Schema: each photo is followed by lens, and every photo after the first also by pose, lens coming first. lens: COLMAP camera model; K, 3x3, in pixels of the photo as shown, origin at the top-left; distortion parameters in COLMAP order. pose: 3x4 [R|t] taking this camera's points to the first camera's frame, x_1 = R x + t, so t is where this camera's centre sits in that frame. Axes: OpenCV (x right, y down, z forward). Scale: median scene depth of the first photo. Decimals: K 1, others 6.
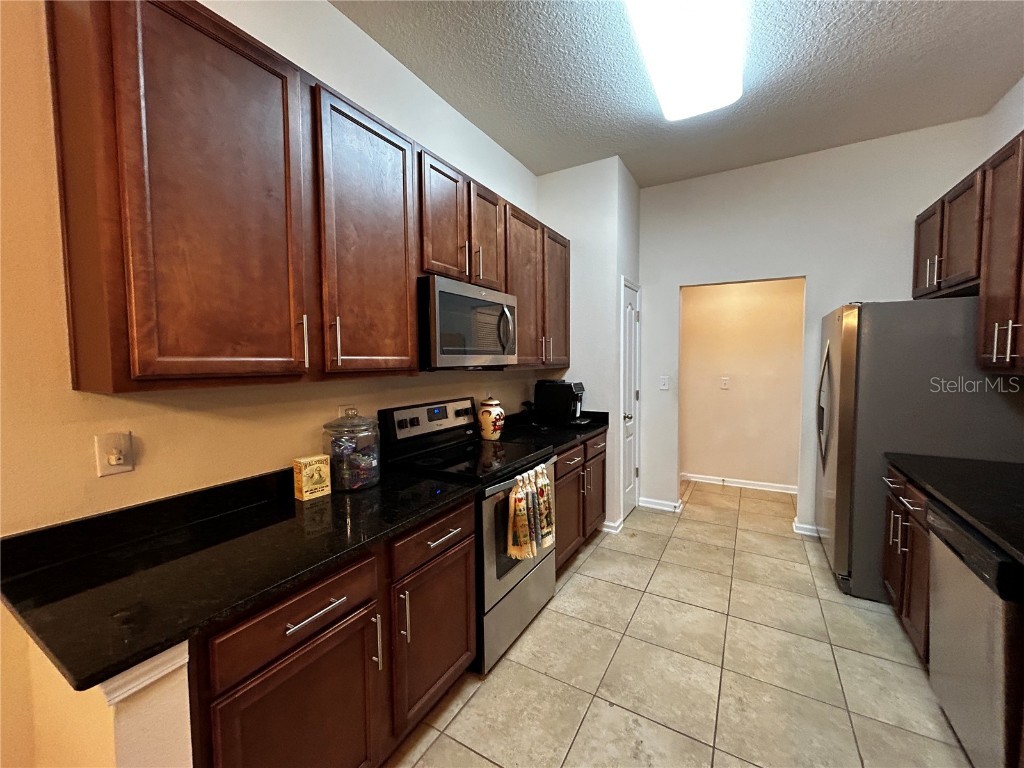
lens RADIAL K [[410.7, 0, 510.8], [0, 410.7, 383.7], [0, 0, 1]] dist [0.000076, -0.000156]
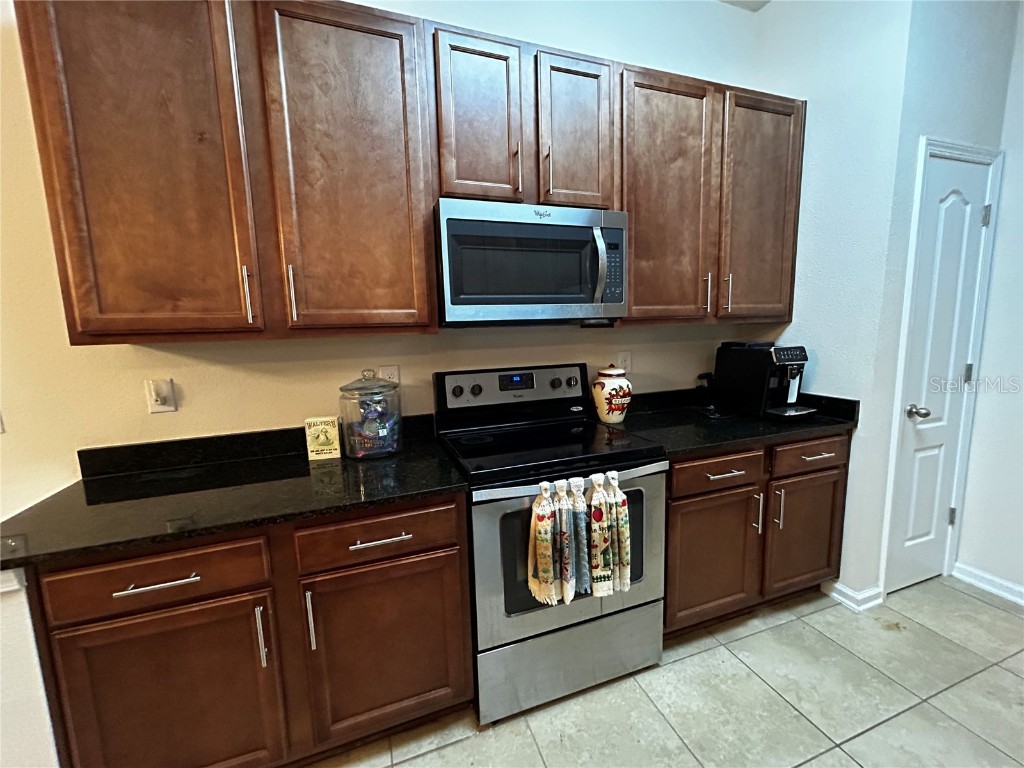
lens RADIAL K [[410.7, 0, 510.8], [0, 410.7, 383.7], [0, 0, 1]] dist [0.000076, -0.000156]
pose [[0.765877, 0.071797, -0.638966, 0.373670], [-0.014244, 0.995397, 0.094775, 0.000570], [0.642829, -0.063485, 0.763374, 0.434879]]
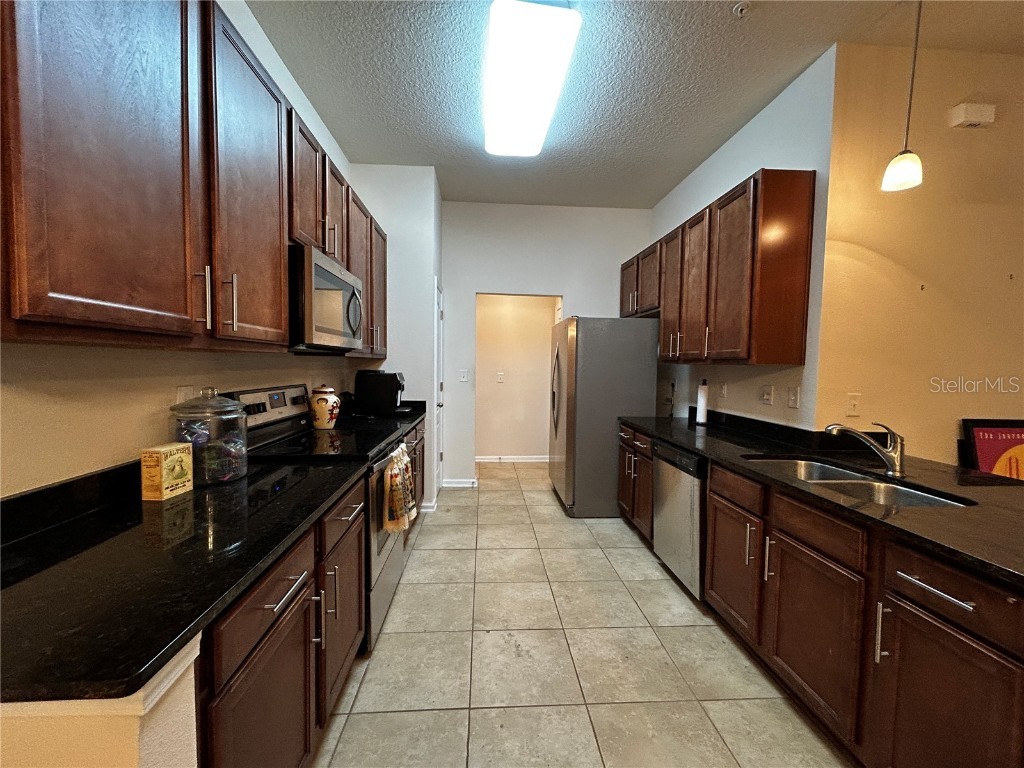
lens RADIAL K [[410.7, 0, 510.8], [0, 410.7, 383.7], [0, 0, 1]] dist [0.000076, -0.000156]
pose [[0.823630, -0.006326, 0.567093, -0.306806], [0.012311, 0.999902, -0.006726, 0.056746], [-0.566994, 0.012521, 0.823626, -0.026615]]
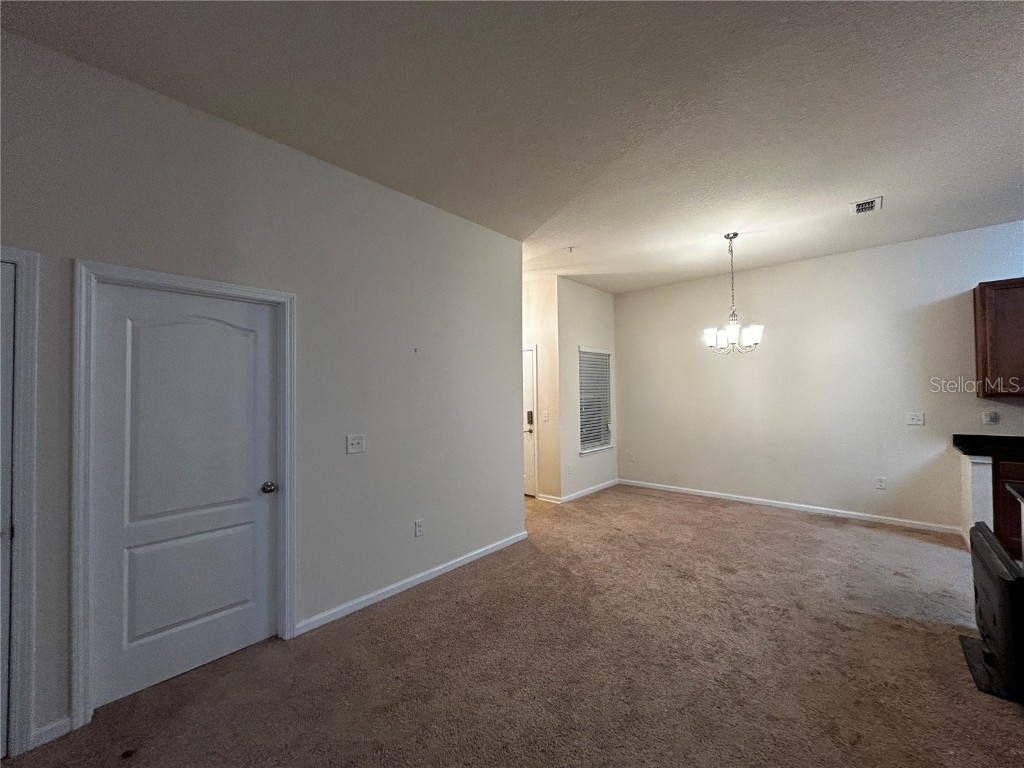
lens RADIAL K [[410.7, 0, 510.8], [0, 410.7, 383.7], [0, 0, 1]] dist [0.000076, -0.000156]
pose [[-0.191894, -0.009097, -0.981373, 1.723485], [-0.044113, 0.999026, -0.000635, 0.043466], [0.980424, 0.043170, -0.192108, -1.220909]]
